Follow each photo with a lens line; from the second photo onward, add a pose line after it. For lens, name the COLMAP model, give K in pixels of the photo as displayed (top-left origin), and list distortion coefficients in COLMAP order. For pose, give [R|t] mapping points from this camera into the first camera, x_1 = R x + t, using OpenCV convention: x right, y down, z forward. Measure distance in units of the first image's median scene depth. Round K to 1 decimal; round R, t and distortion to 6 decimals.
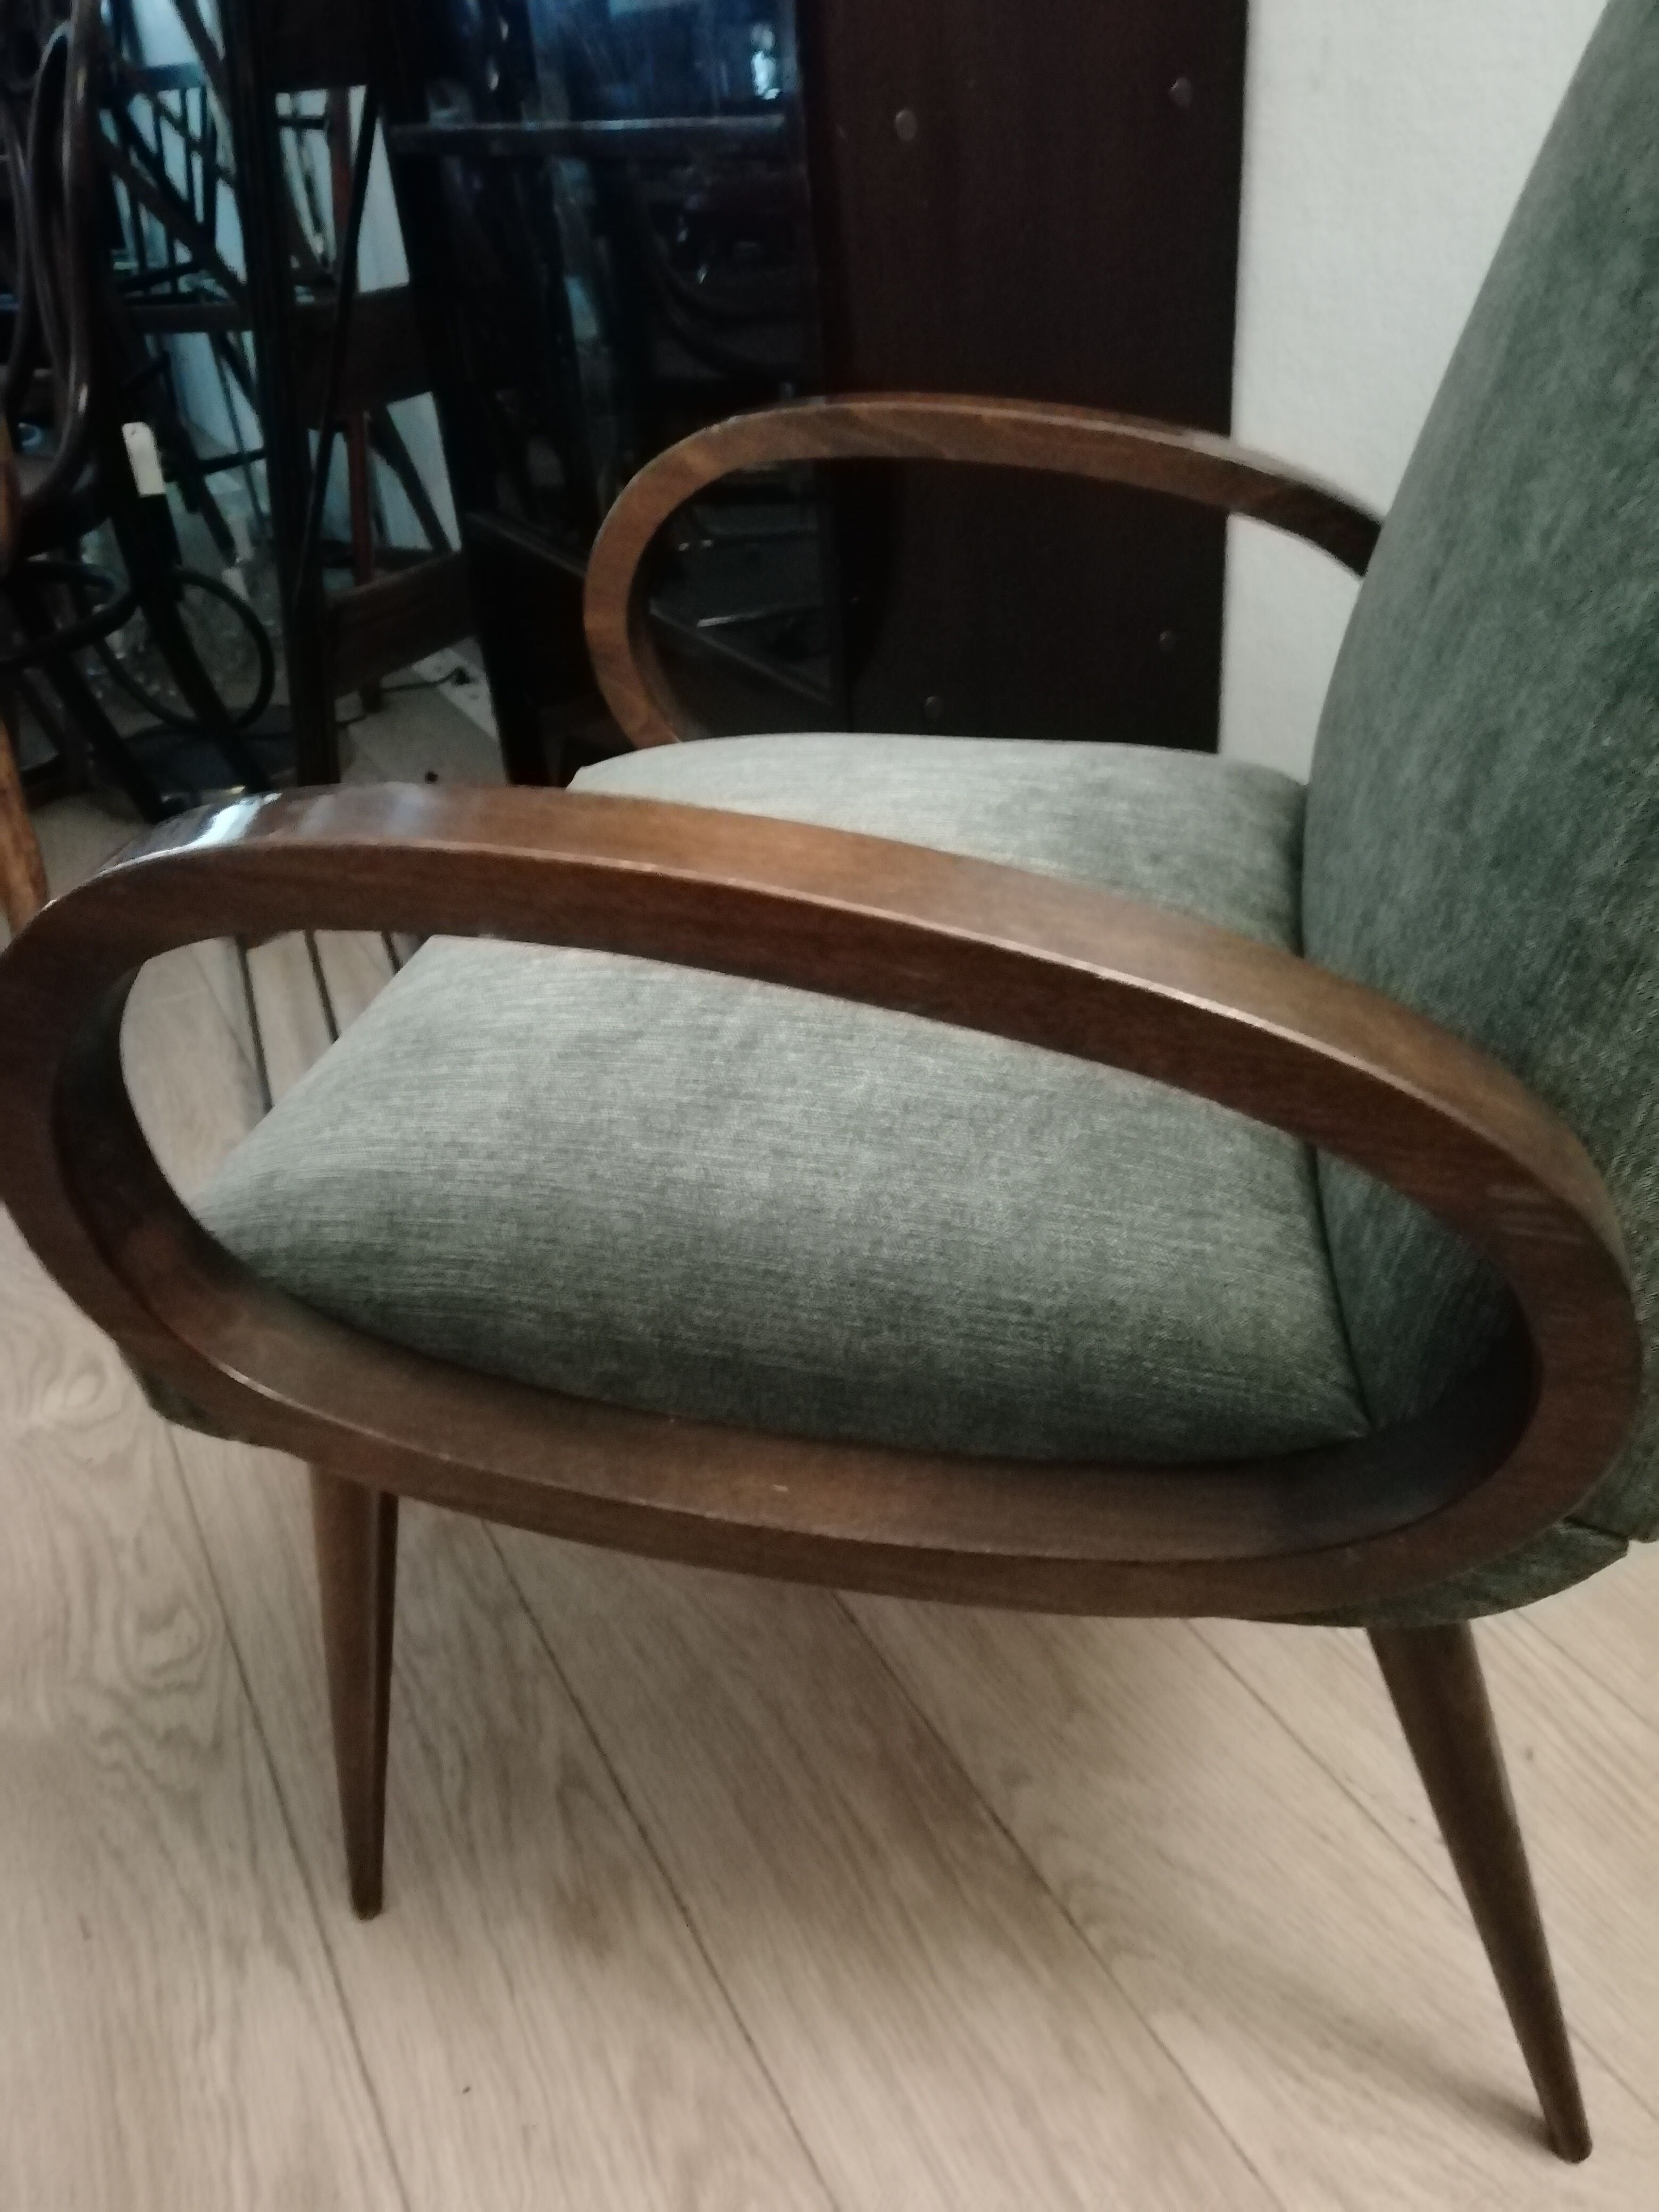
lens RADIAL K [[1706.4, 0, 757.0], [0, 1706.4, 1106.8], [0, 0, 1]] dist [0.008780, -0.013971]
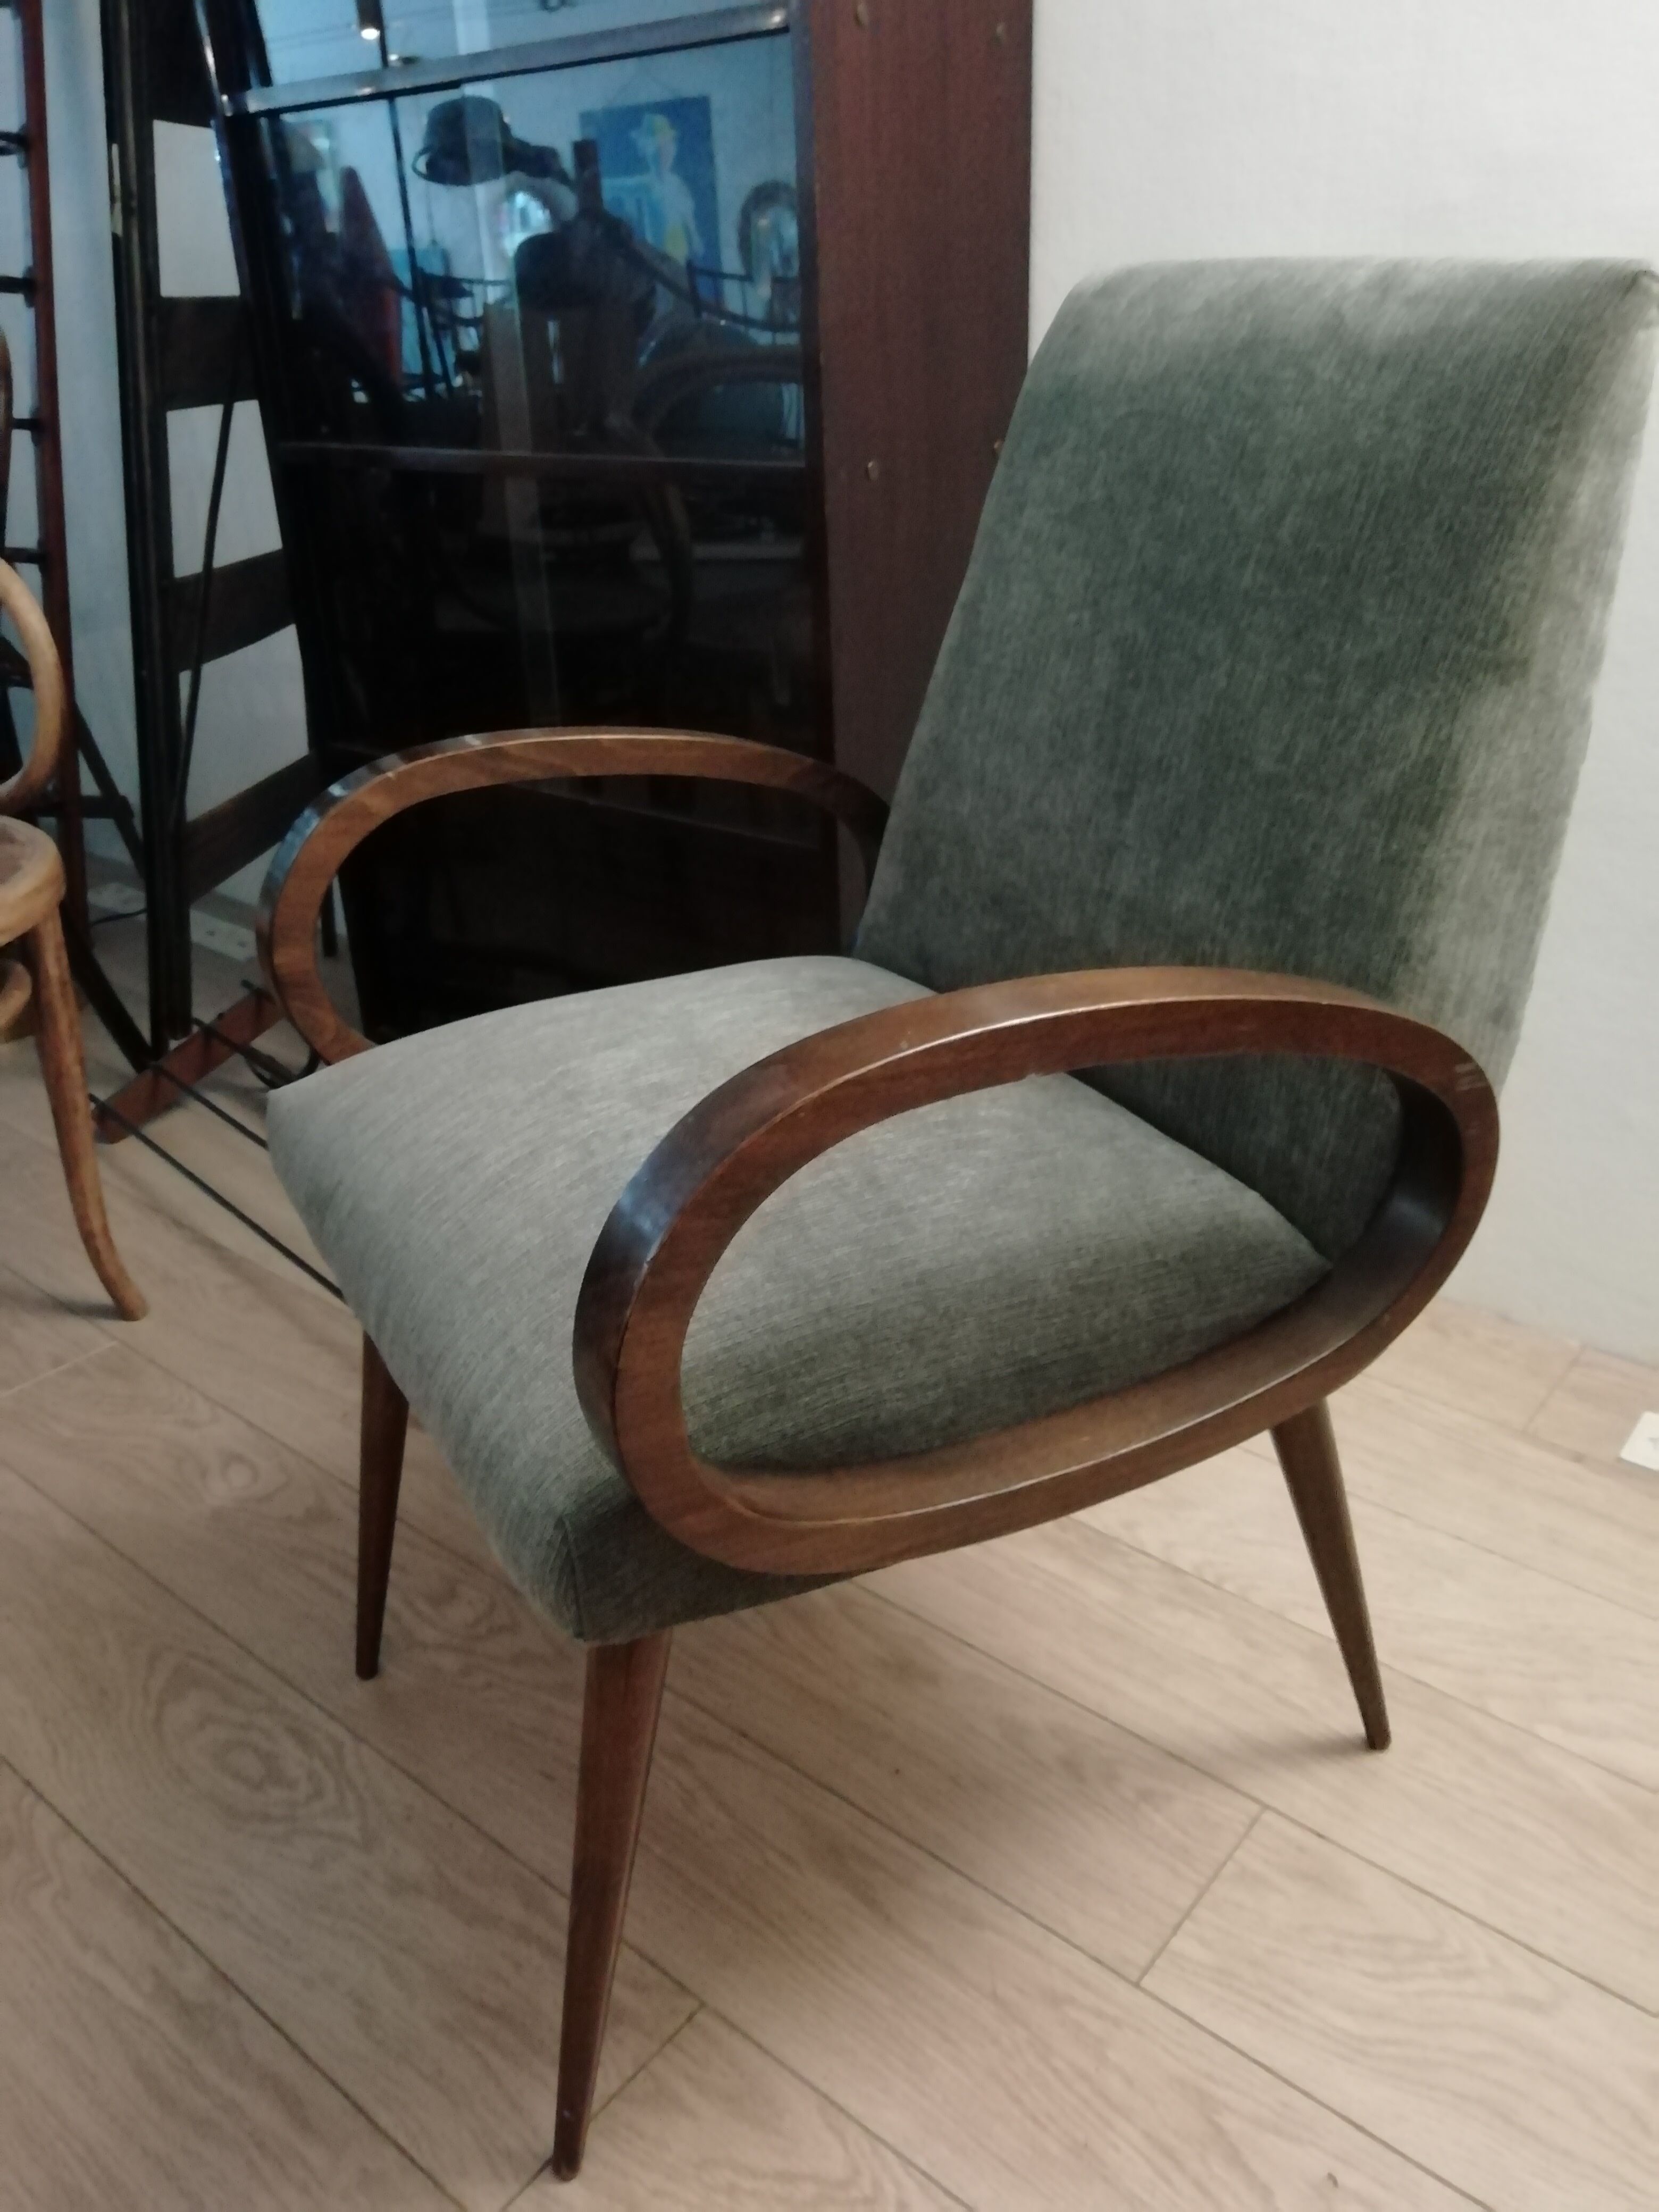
lens RADIAL K [[1803.1, 0, 716.7], [0, 1803.1, 1103.6], [0, 0, 1]] dist [-0.002017, -0.010511]
pose [[0.748237, -0.237945, 0.619293, -0.965486], [0.338172, 0.939887, -0.047460, -0.067025], [-0.570772, 0.244939, 0.783724, -0.075212]]
